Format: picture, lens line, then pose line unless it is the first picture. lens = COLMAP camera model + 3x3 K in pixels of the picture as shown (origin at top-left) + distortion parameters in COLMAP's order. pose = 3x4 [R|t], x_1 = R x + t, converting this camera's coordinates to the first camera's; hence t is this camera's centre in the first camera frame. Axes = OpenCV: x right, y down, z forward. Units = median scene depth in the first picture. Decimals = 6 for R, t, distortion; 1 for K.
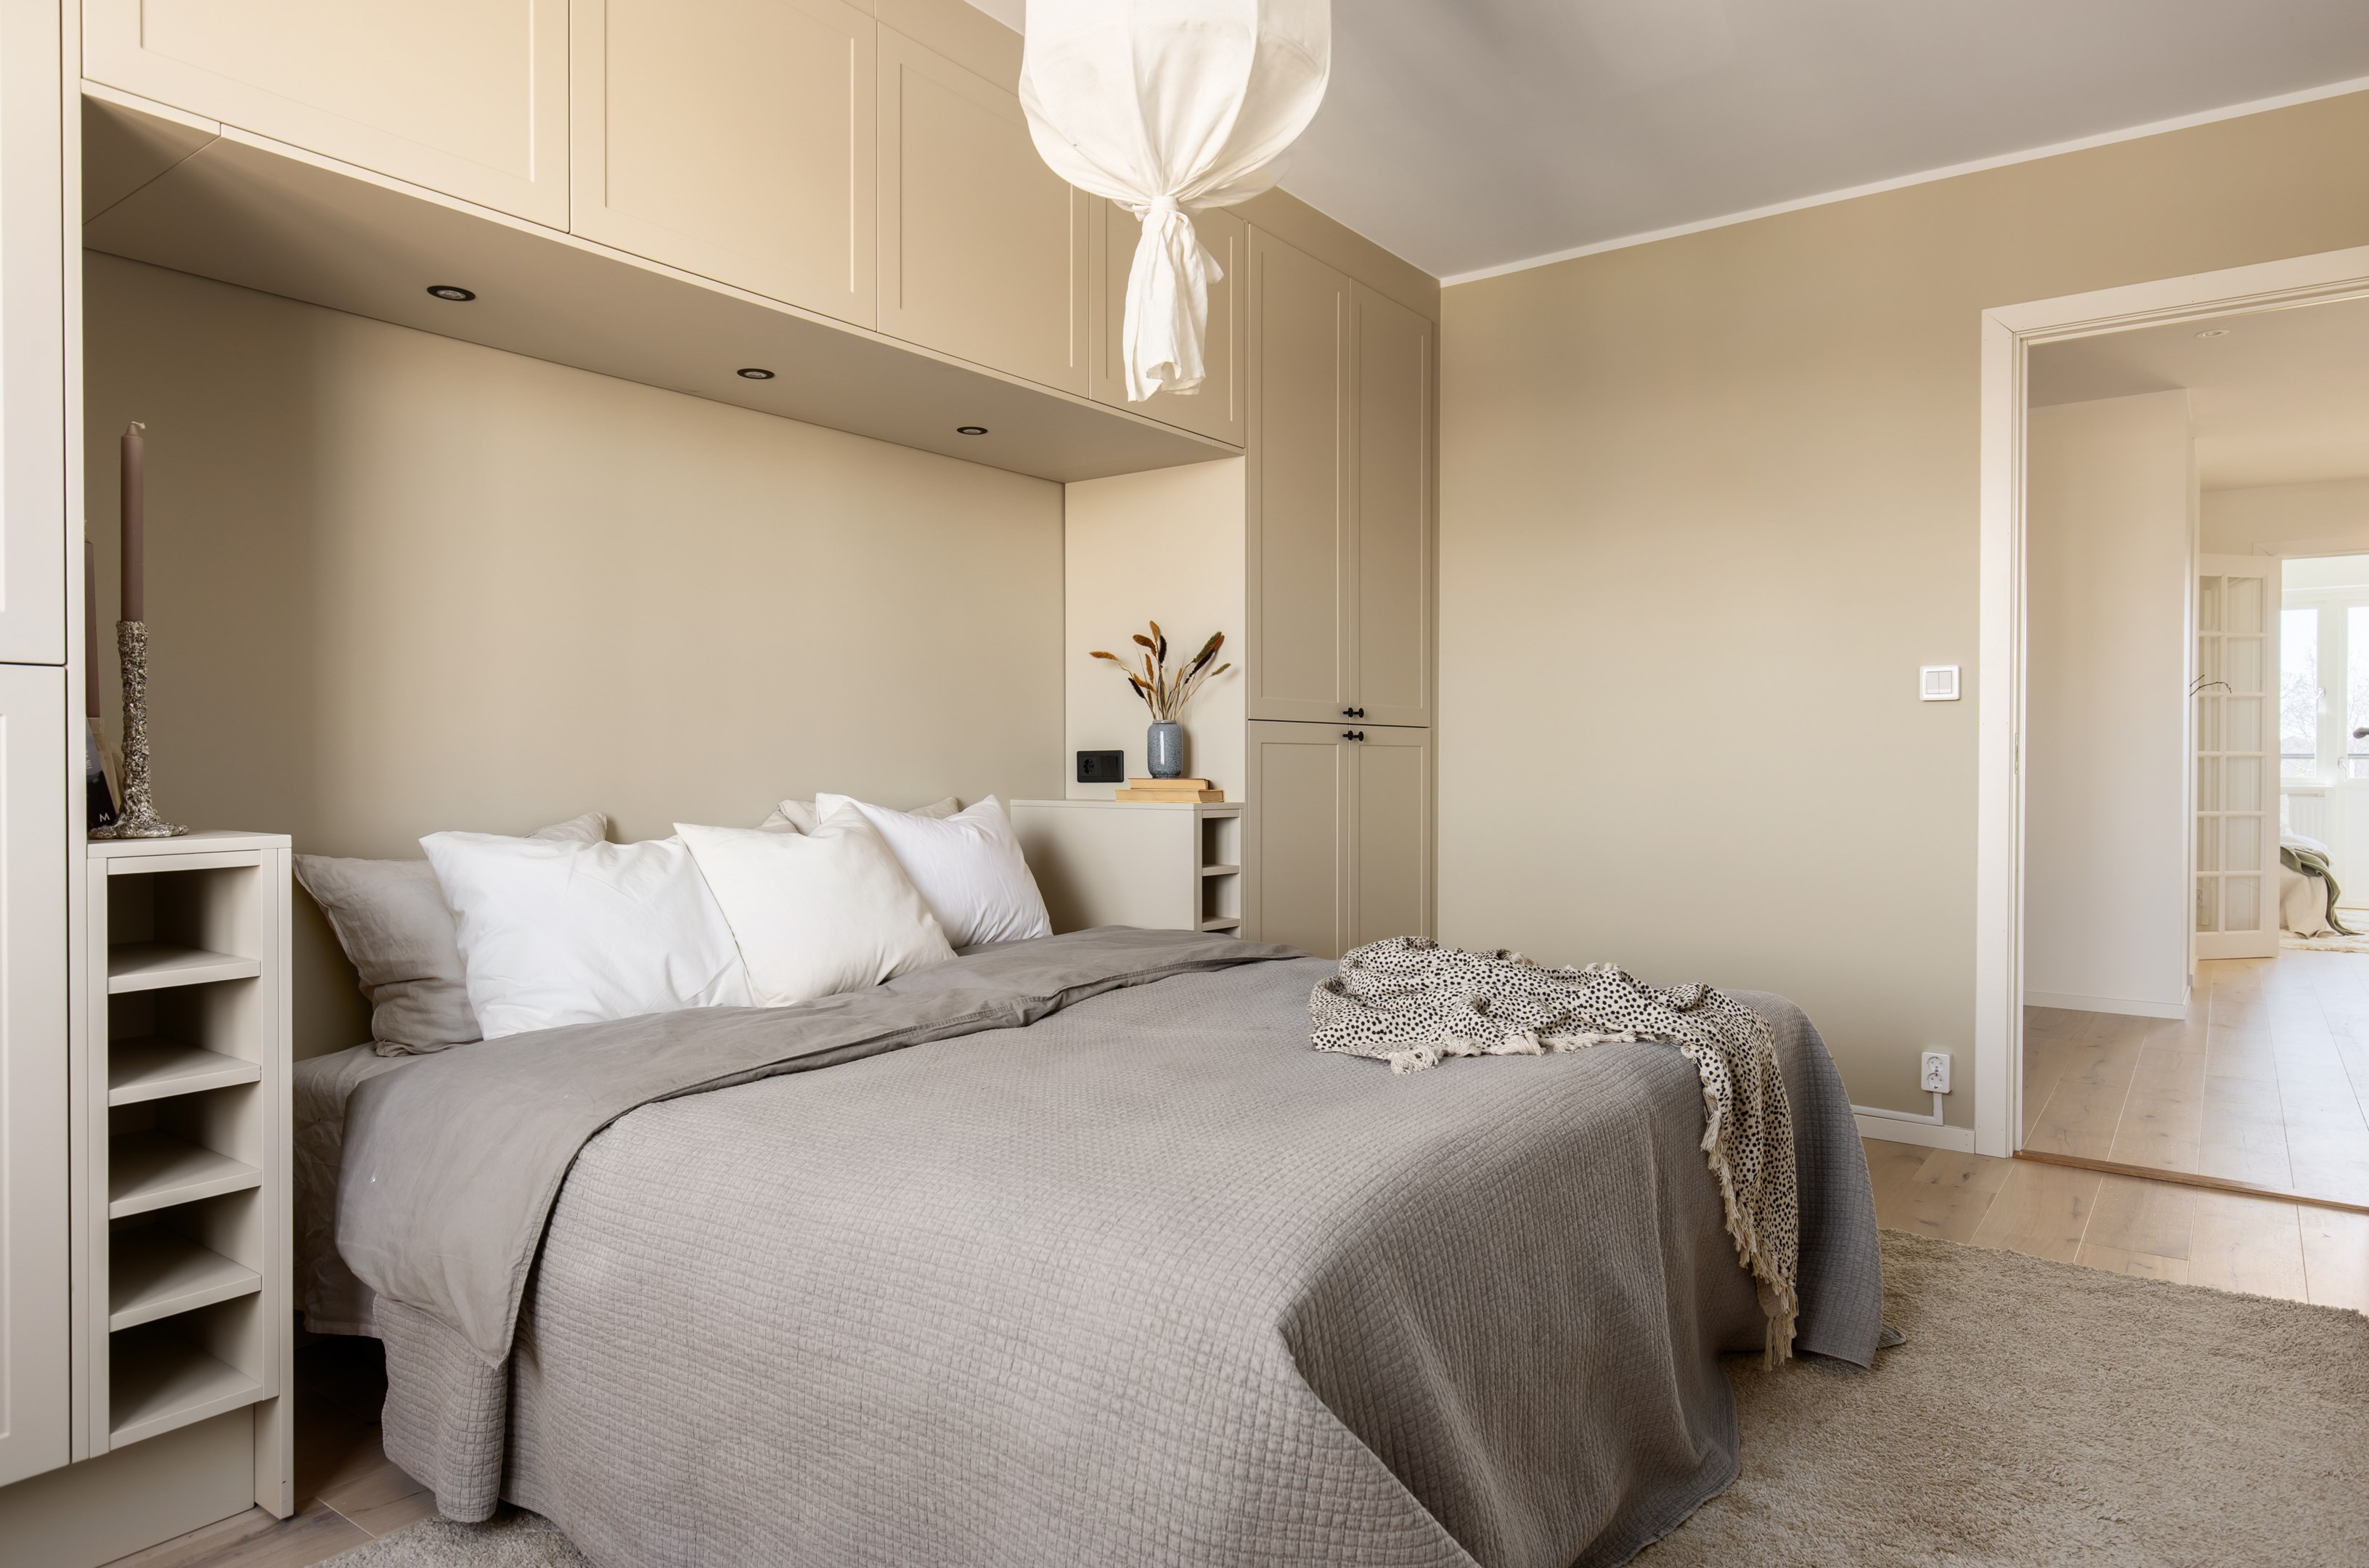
lens RADIAL K [[1399.0, 0, 1192.1], [0, 1399.0, 771.2], [0, 0, 1]] dist [0.002024, -0.004801]
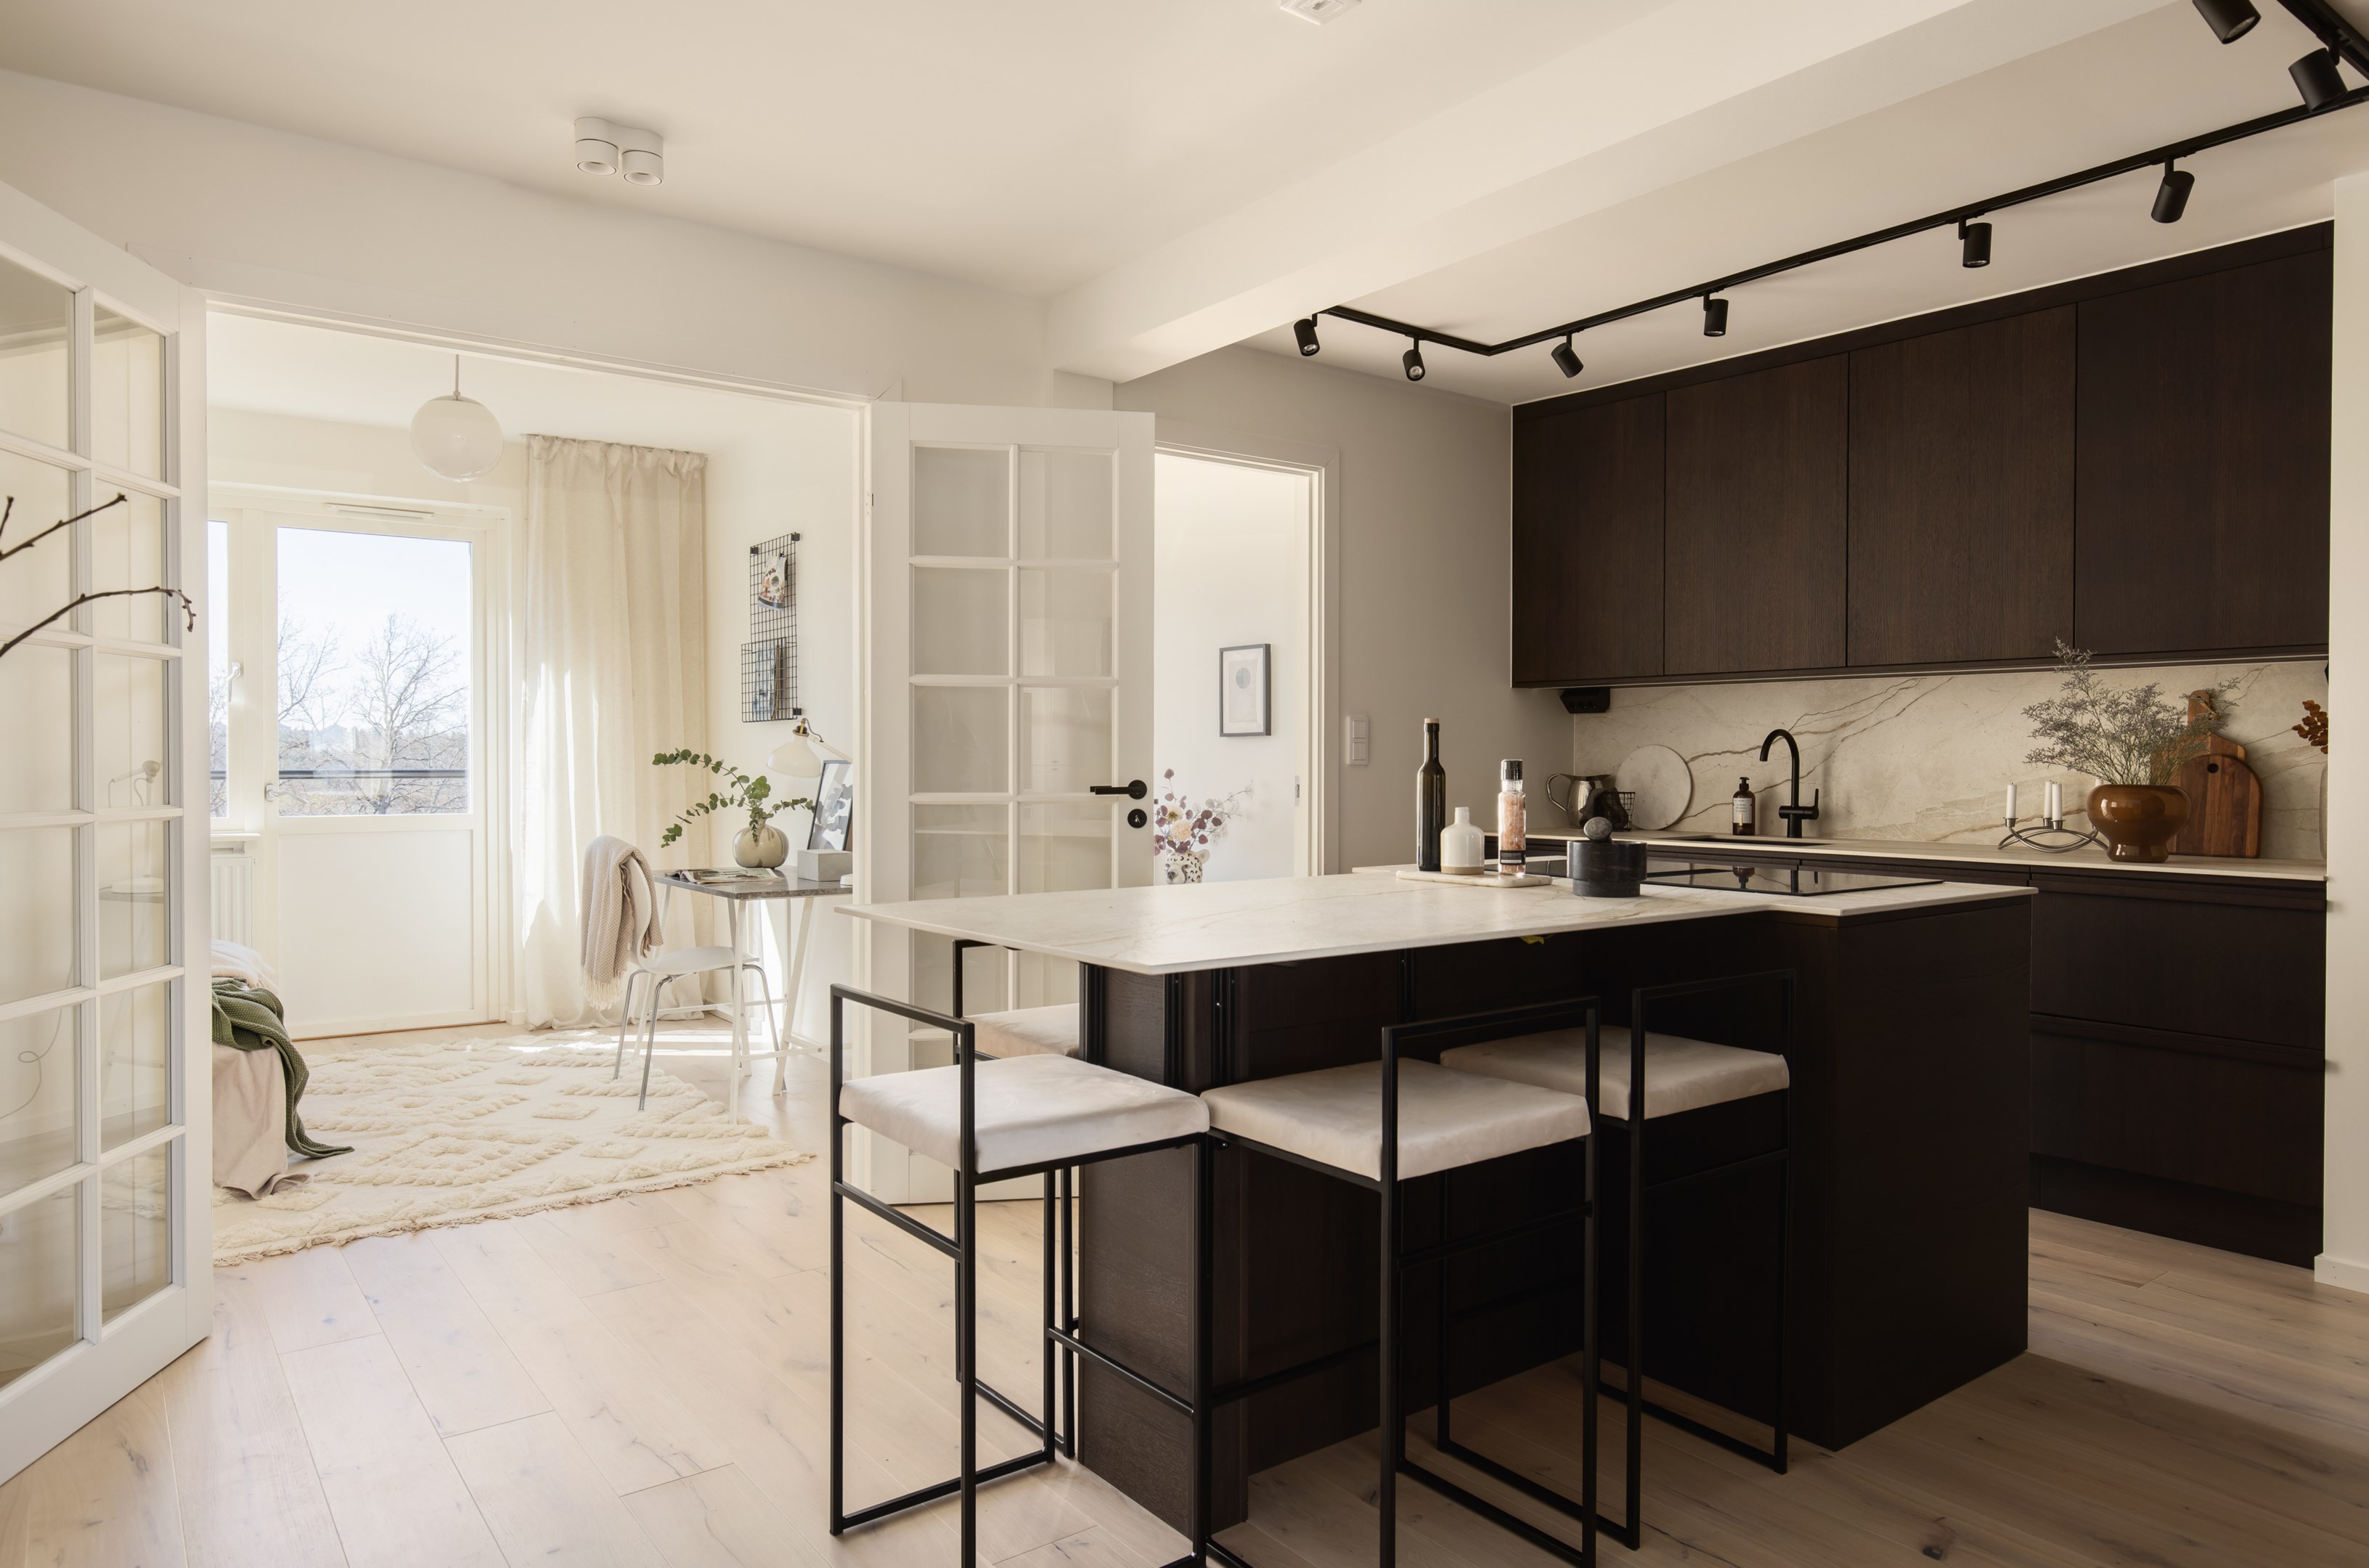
lens RADIAL K [[1485.8, 0, 1194.0], [0, 1485.8, 775.7], [0, 0, 1]] dist [0.008222, -0.003594]
pose [[0.278845, -0.007904, 0.960304, 0.407634], [0.000946, 0.999968, 0.007955, -0.021398], [-0.960336, -0.001310, 0.278844, 0.556189]]
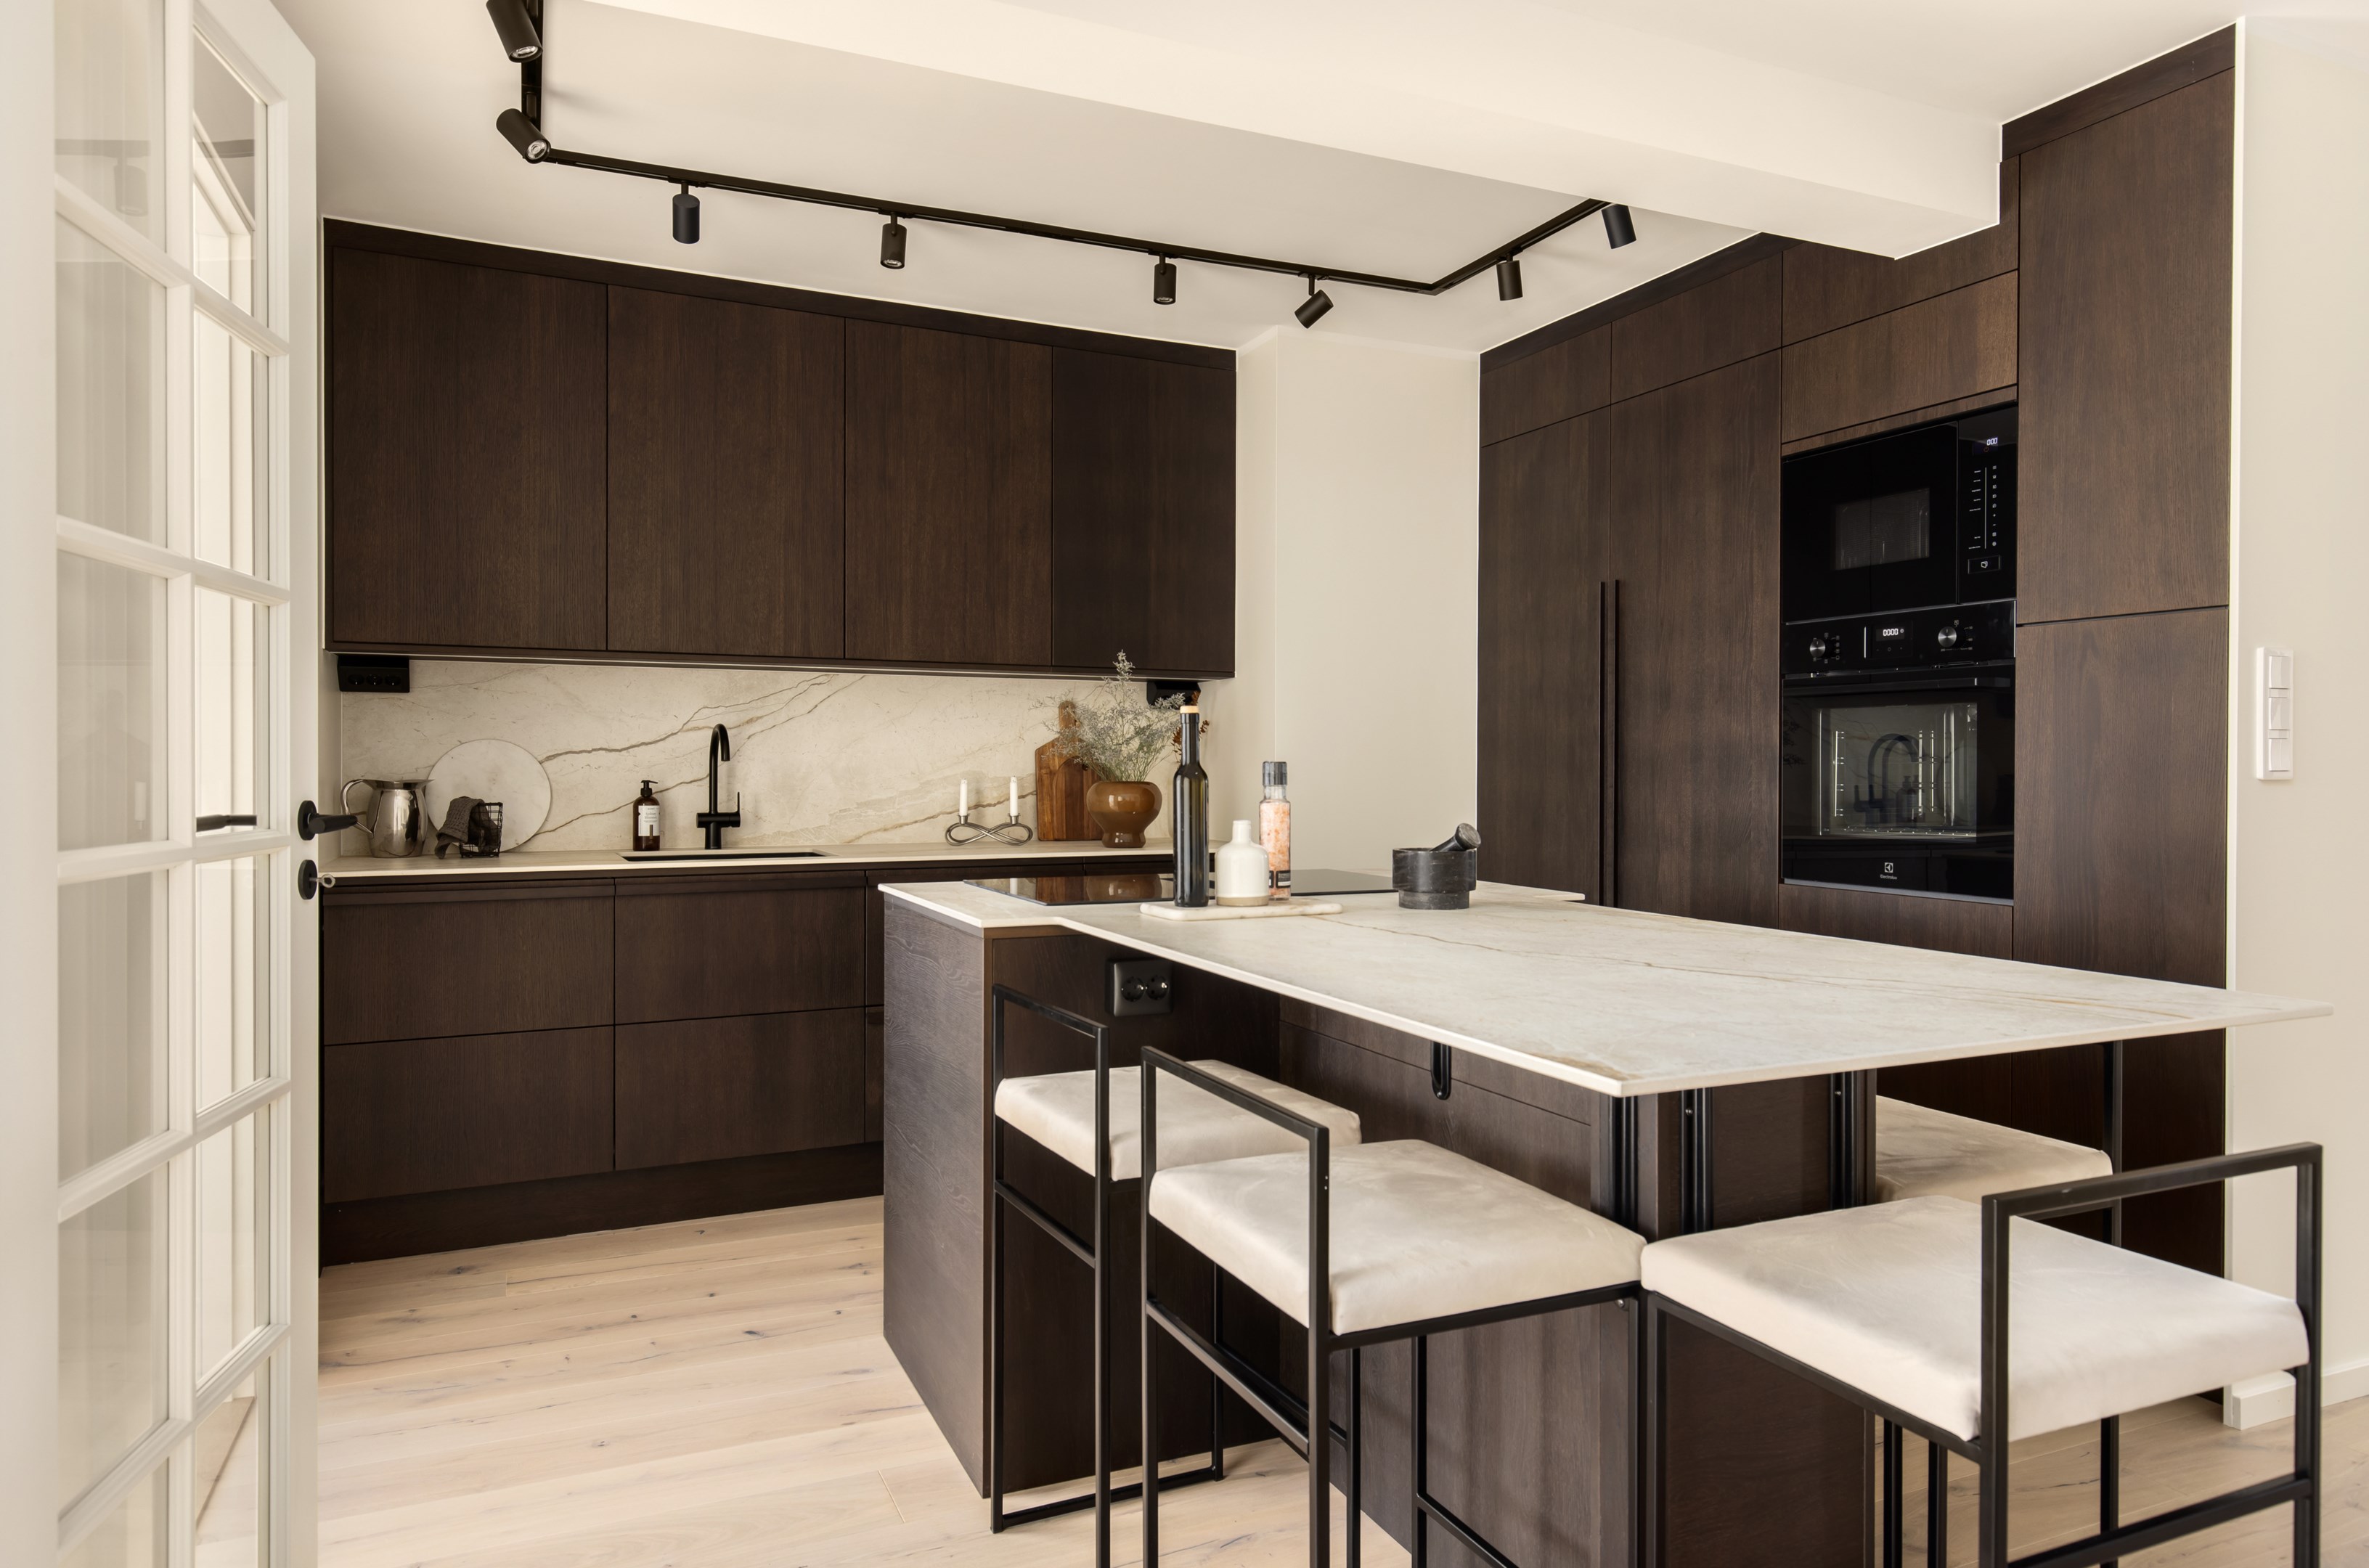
lens RADIAL K [[1485.8, 0, 1196.1], [0, 1485.8, 772.7], [0, 0, 1]] dist [0.008222, -0.003594]
pose [[-0.874125, -0.003702, 0.485687, 1.041838], [0.000997, 0.999955, 0.009415, -0.025001], [-0.485700, 0.008714, -0.874082, 1.351729]]
